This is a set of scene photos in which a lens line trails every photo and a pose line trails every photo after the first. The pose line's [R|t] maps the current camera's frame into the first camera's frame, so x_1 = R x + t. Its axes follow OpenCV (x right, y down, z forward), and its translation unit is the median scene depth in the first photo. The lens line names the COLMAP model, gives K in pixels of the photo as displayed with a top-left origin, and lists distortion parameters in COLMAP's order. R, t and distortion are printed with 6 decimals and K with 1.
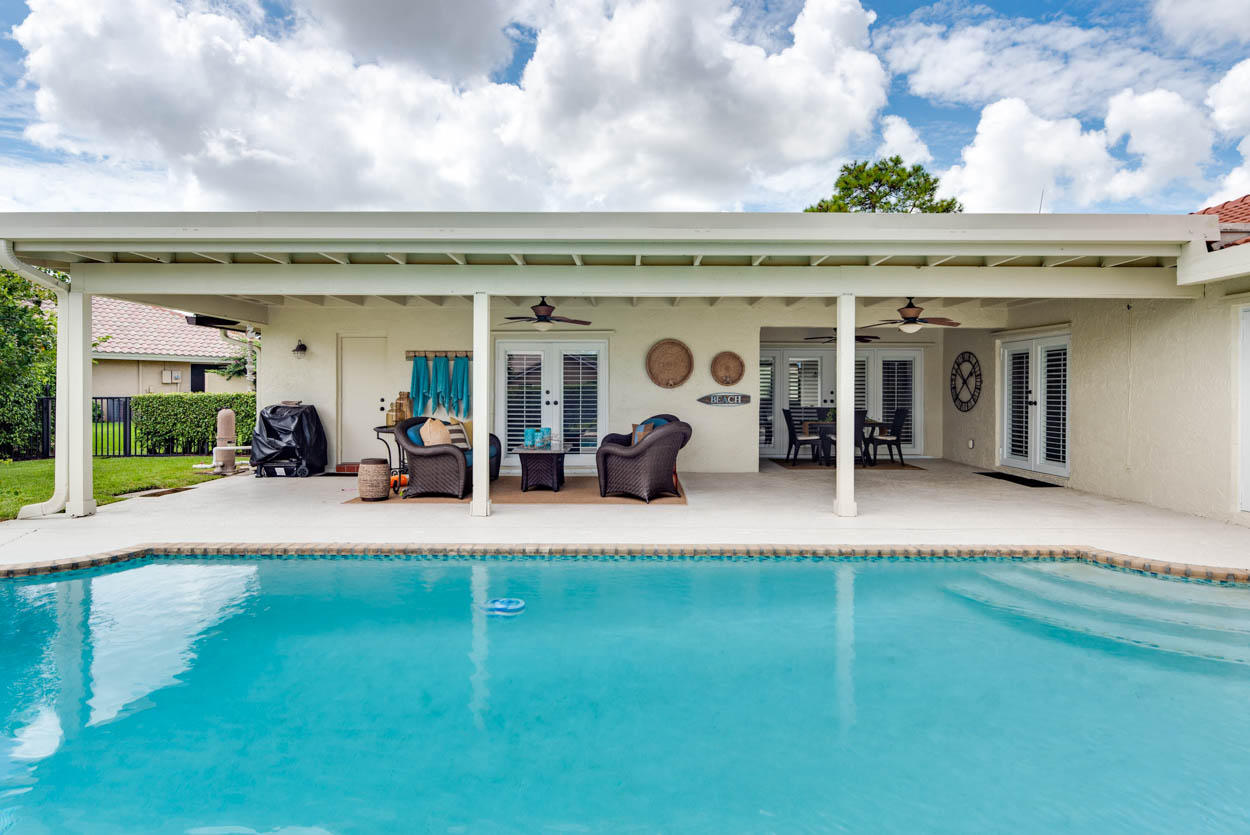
lens RADIAL K [[697.5, 0, 602.6], [0, 697.5, 406.6], [0, 0, 1]] dist [0.029768, -0.028396]
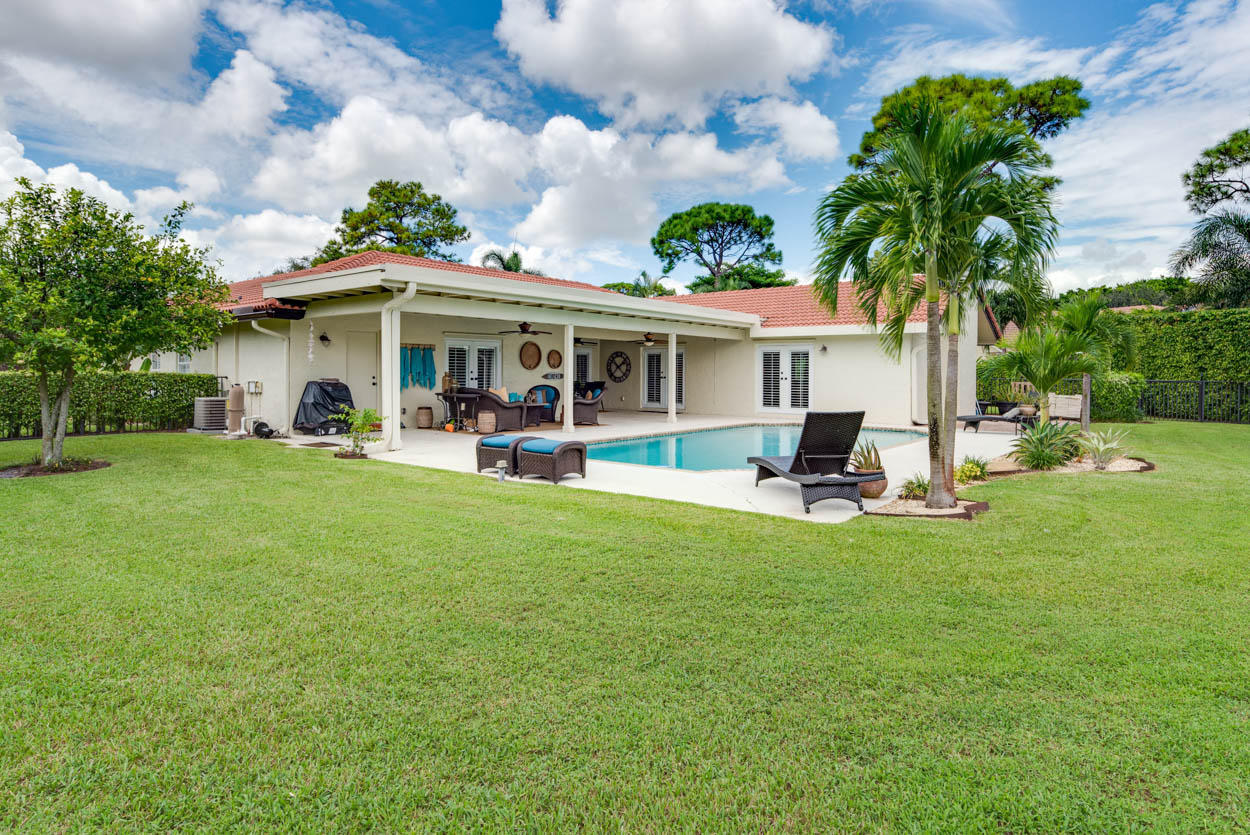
lens RADIAL K [[697.5, 0, 602.6], [0, 697.5, 406.6], [0, 0, 1]] dist [0.029768, -0.028396]
pose [[0.629486, -0.037379, 0.776112, -1.110479], [0.004602, 0.999004, 0.044381, -0.011625], [-0.776998, -0.024365, 0.629031, -0.222902]]
